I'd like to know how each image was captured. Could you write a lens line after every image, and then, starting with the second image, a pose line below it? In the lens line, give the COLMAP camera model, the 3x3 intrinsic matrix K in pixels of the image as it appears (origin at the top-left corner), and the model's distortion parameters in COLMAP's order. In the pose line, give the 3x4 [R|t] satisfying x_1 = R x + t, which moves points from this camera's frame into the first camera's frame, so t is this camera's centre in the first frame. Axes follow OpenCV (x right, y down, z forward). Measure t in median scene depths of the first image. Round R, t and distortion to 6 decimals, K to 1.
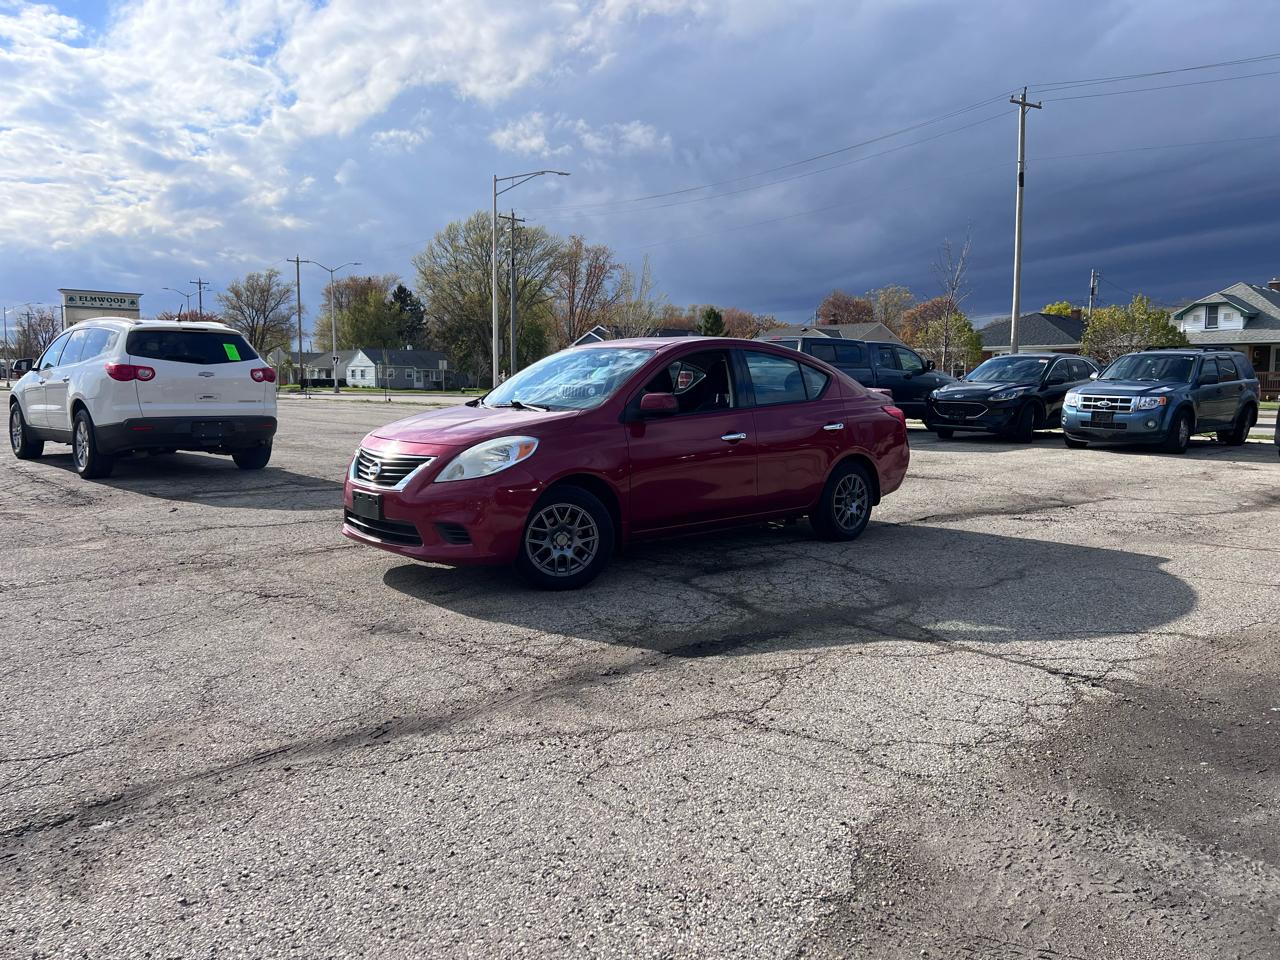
lens RADIAL K [[1002.1, 0, 641.2], [0, 1002.1, 475.1], [0, 0, 1]] dist [0.017369, -0.012318]
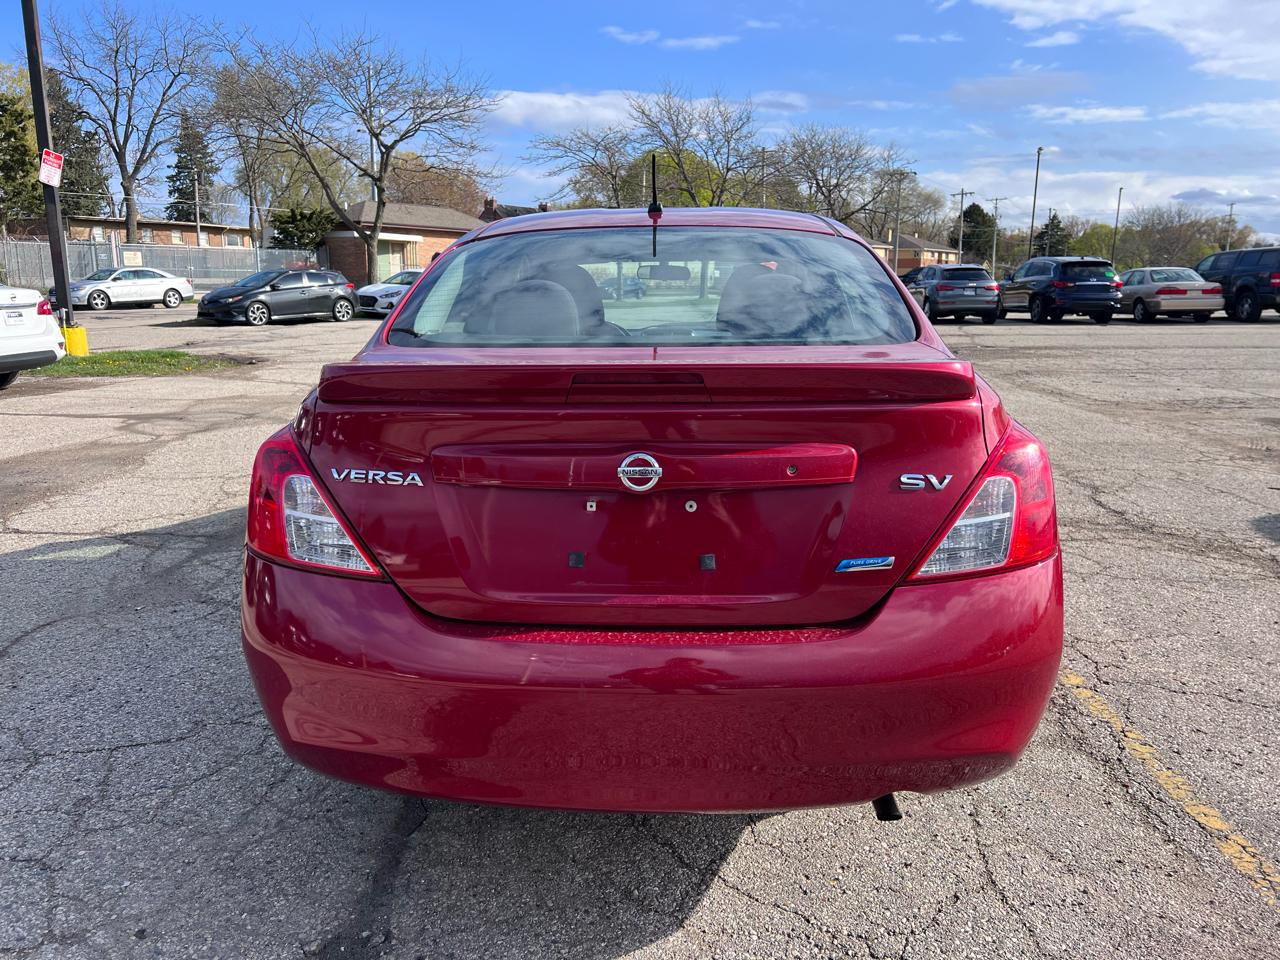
lens RADIAL K [[1002.1, 0, 652.6], [0, 1002.1, 463.4], [0, 0, 1]] dist [0.017369, -0.012318]
pose [[-0.710028, 0.118021, -0.694213, 0.628729], [-0.072105, 0.968487, 0.238397, -0.212531], [0.700472, 0.219325, -0.679143, 2.126737]]
